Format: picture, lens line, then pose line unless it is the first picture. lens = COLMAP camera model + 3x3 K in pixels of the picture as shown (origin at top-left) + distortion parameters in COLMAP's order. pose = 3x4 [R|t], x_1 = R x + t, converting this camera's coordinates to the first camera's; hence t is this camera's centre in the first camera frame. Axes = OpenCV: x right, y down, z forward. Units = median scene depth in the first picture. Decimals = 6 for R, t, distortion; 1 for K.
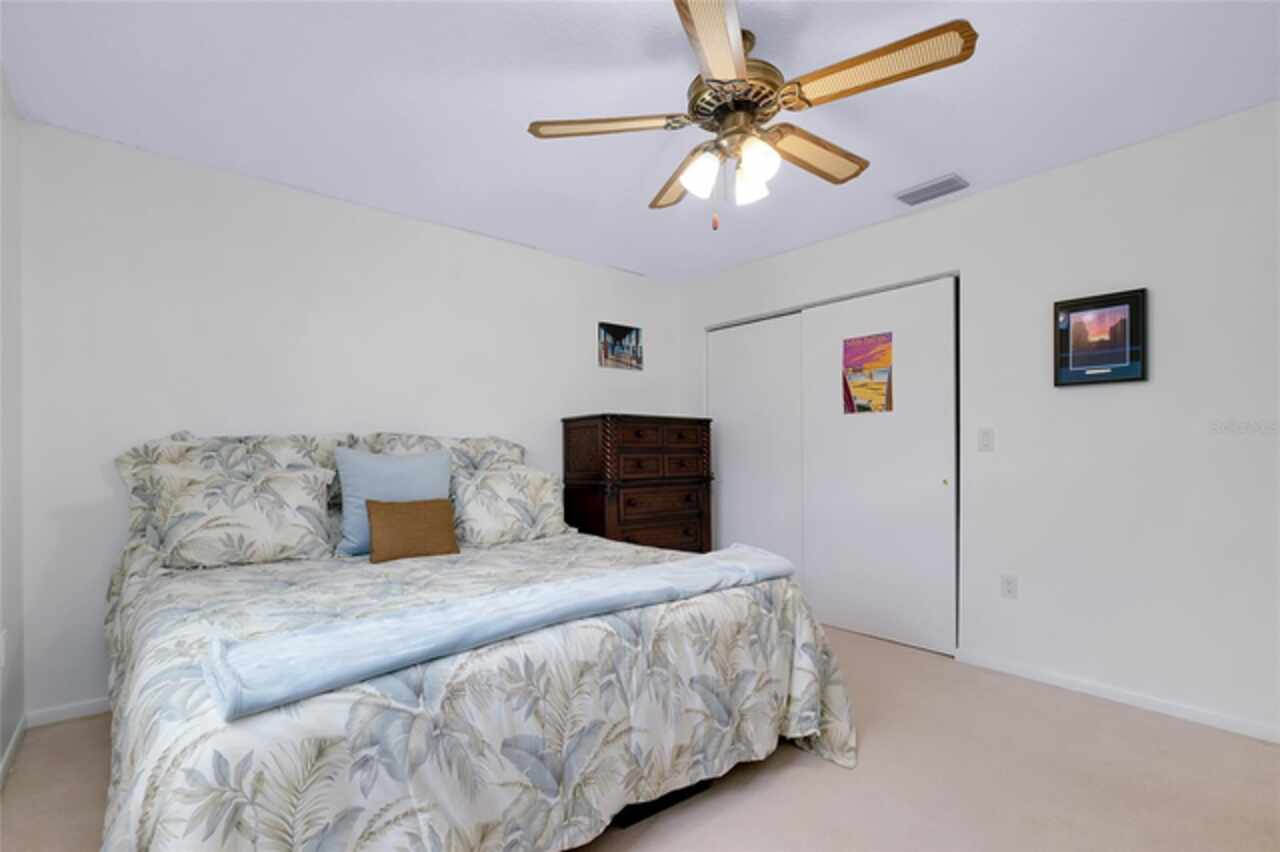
lens RADIAL K [[581.8, 0, 638.5], [0, 581.8, 437.3], [0, 0, 1]] dist [-0.013475, -0.000036]
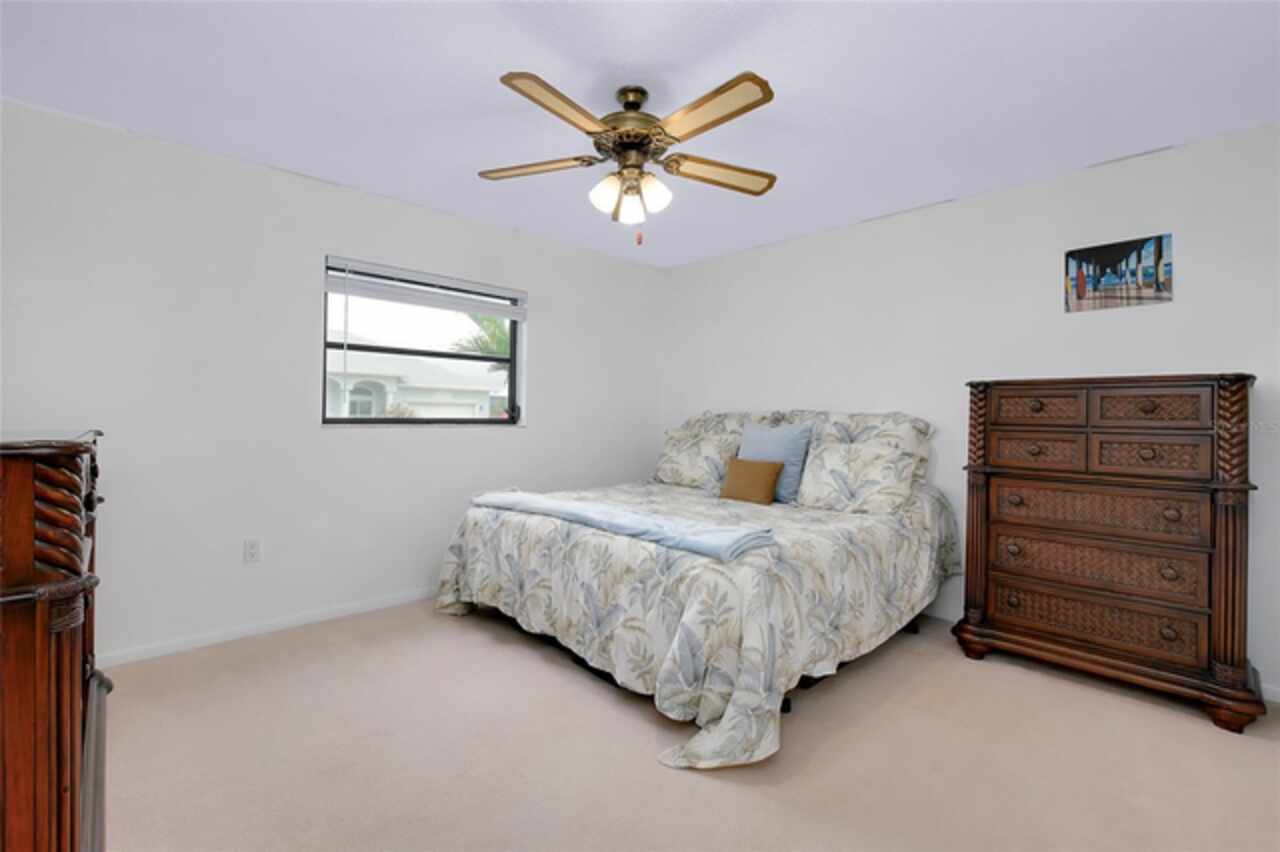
lens RADIAL K [[581.8, 0, 640.2], [0, 581.8, 421.1], [0, 0, 1]] dist [-0.013475, -0.000036]
pose [[0.063277, 0.003509, -0.997990, 1.021242], [0.001654, 0.999992, 0.003621, 0.014186], [0.997995, -0.001879, 0.063270, 0.713711]]
